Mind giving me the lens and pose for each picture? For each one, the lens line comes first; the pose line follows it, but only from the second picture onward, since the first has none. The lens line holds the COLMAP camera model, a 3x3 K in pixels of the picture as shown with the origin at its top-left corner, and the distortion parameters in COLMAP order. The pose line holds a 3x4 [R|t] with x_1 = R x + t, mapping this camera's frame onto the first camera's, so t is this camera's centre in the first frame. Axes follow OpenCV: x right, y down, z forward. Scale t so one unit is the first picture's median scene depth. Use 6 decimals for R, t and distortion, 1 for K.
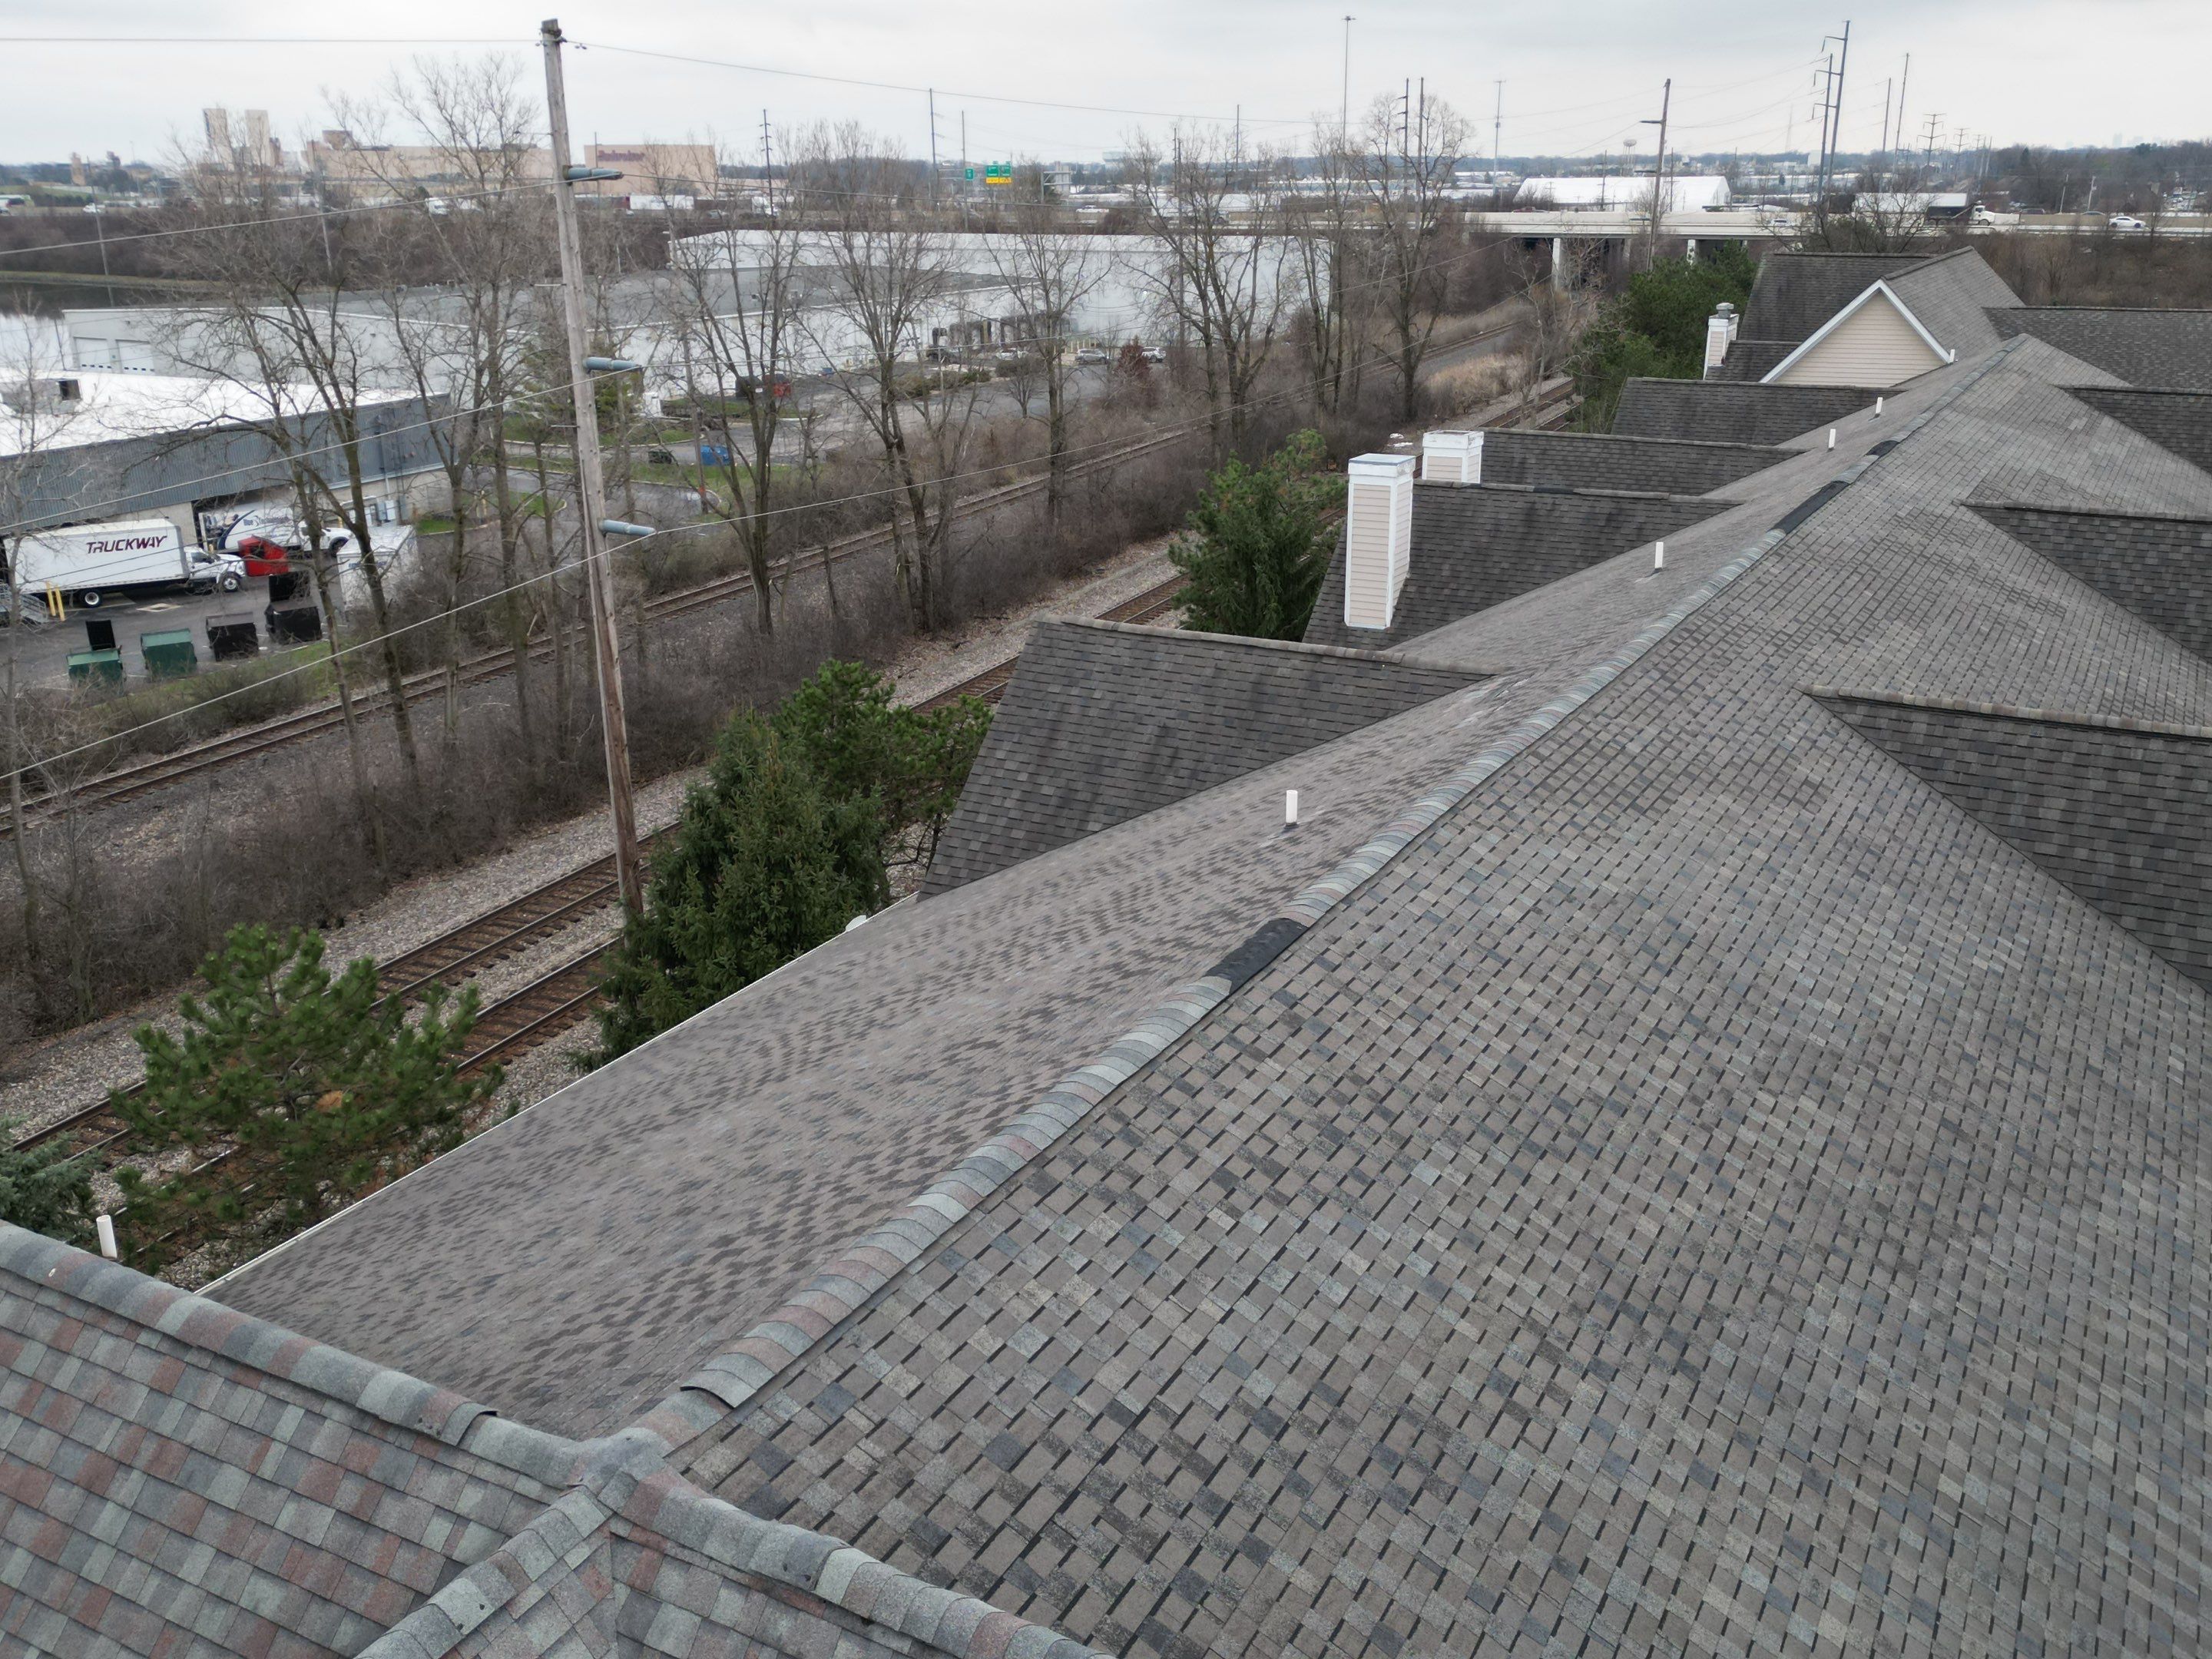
lens RADIAL K [[1919.9, 0, 1140.2], [0, 1919.9, 828.5], [0, 0, 1]] dist [-0.000228, -0.002689]
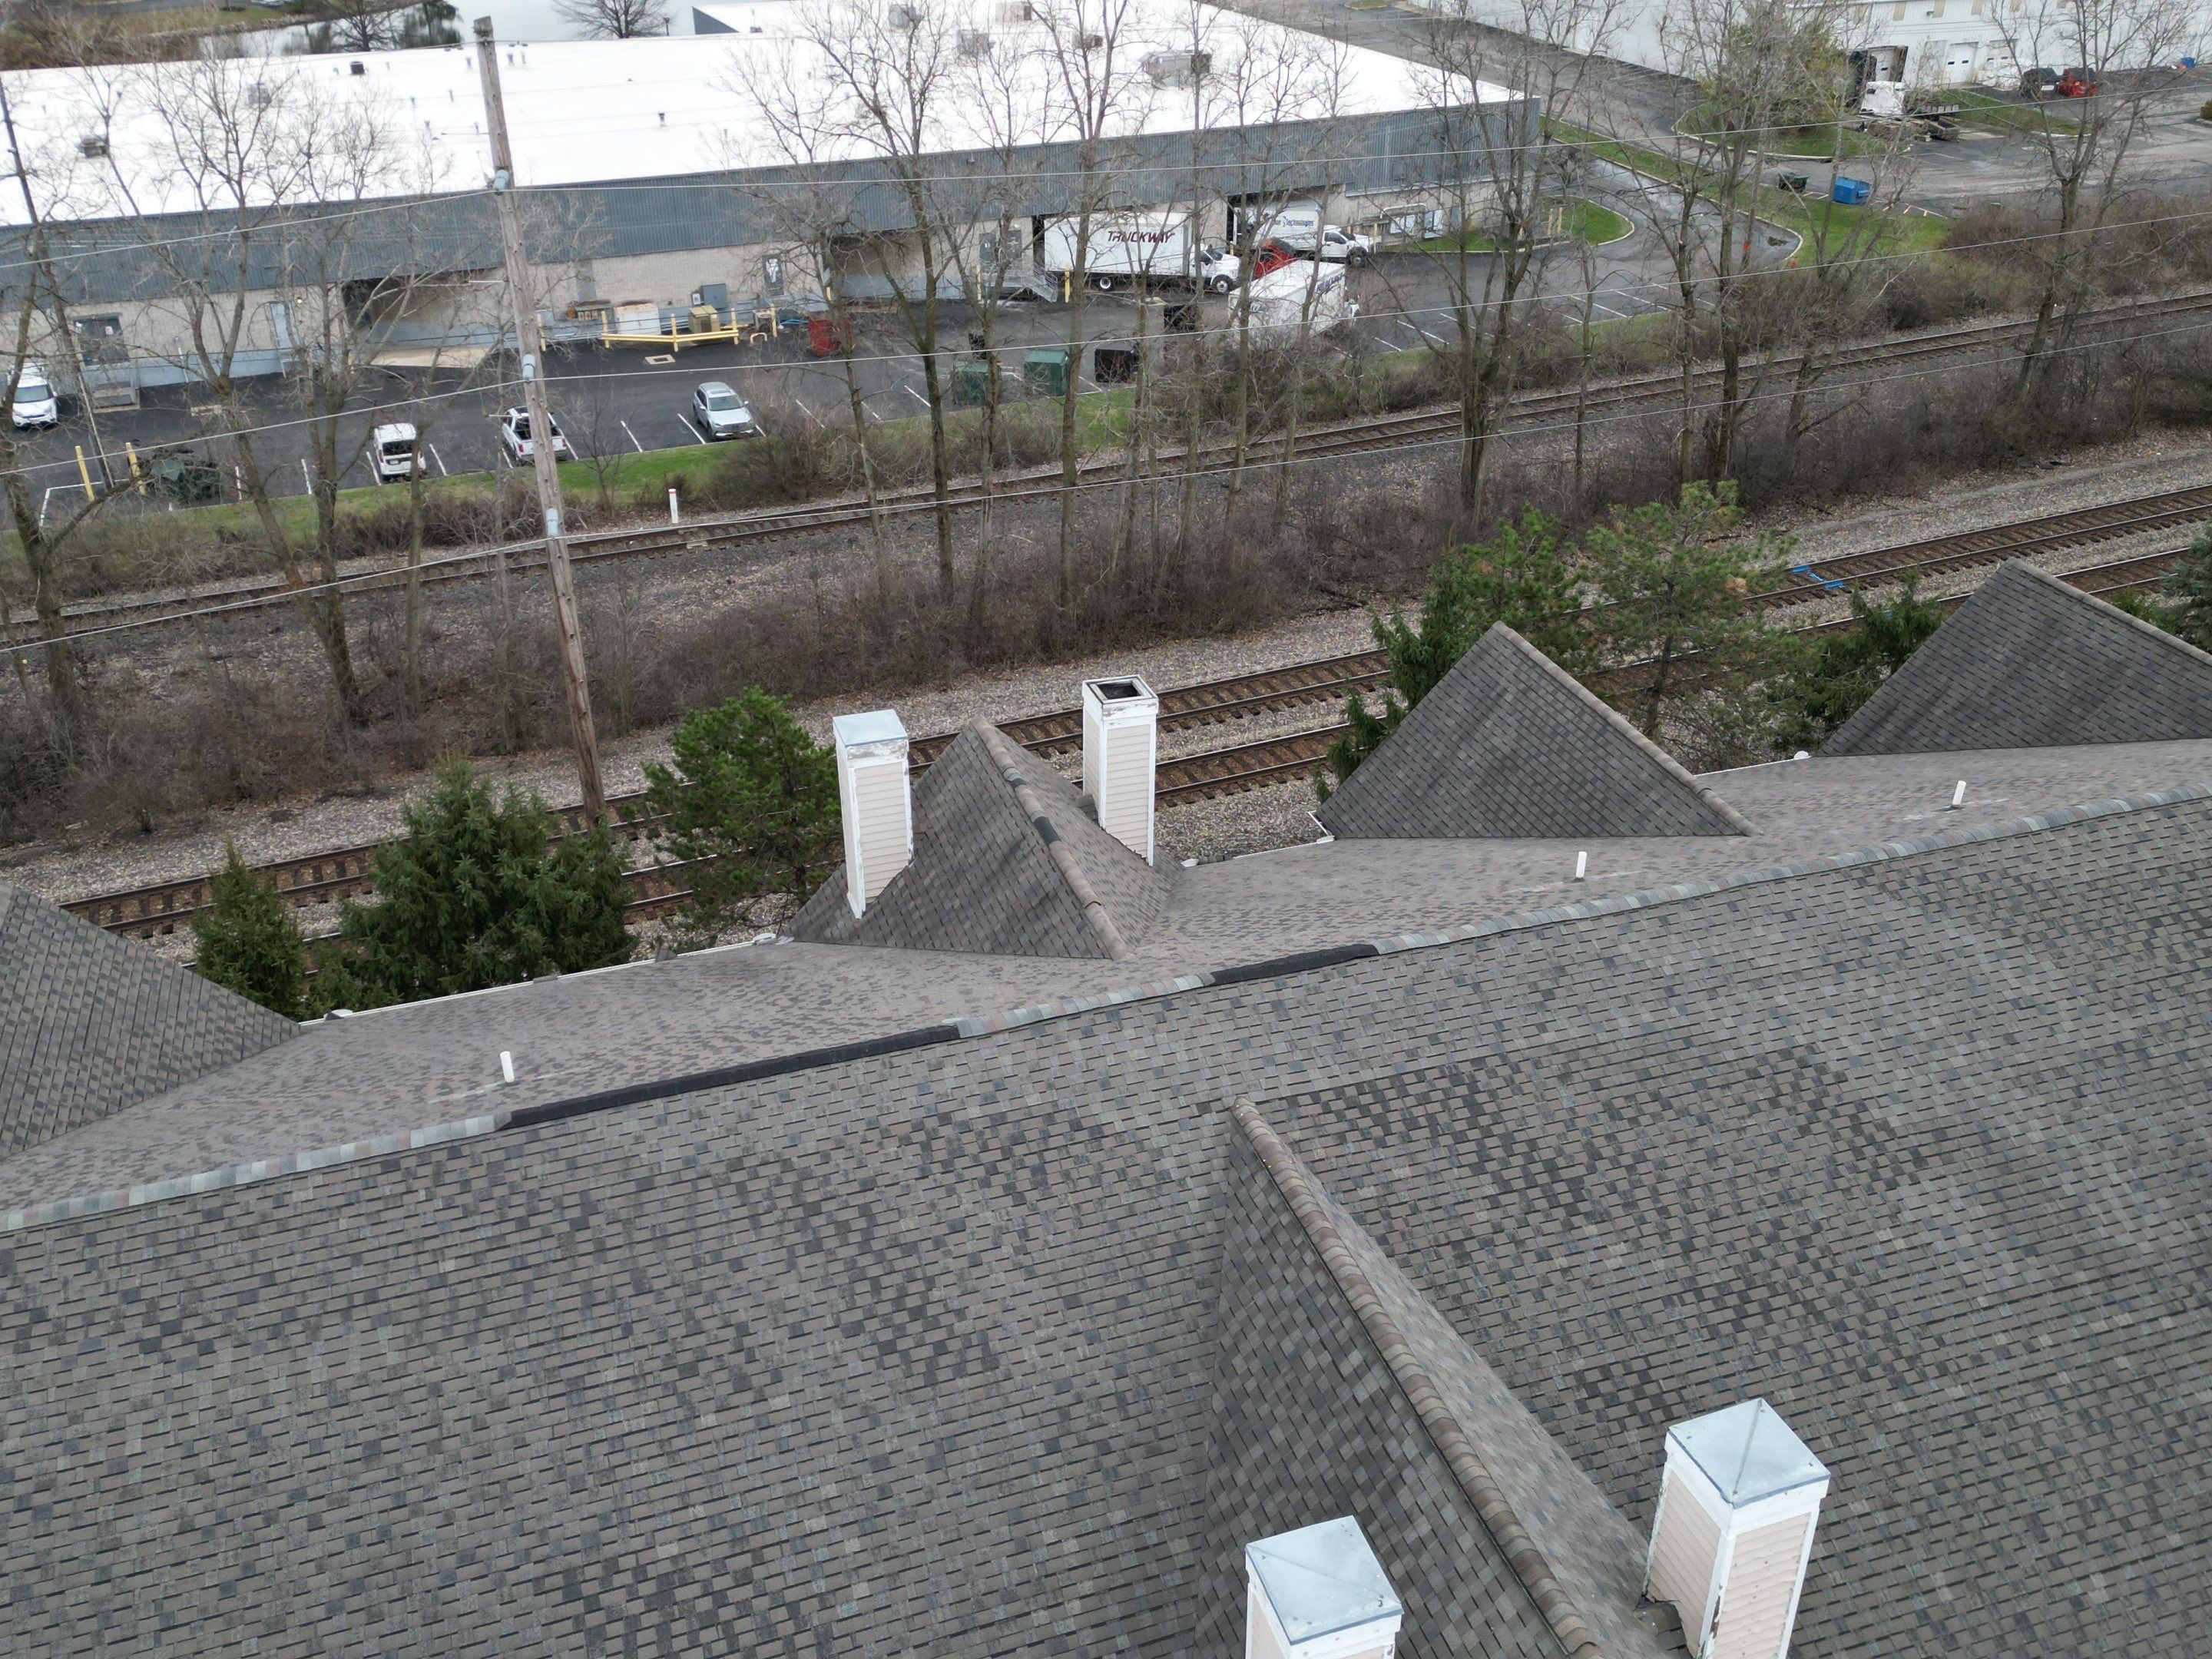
lens RADIAL K [[1919.9, 0, 1140.2], [0, 1919.9, 828.5], [0, 0, 1]] dist [-0.000228, -0.002689]
pose [[0.724358, 0.342233, -0.598483, 0.273927], [-0.214763, 0.936909, 0.275824, -0.155613], [0.655120, -0.071263, 0.752157, 0.187884]]
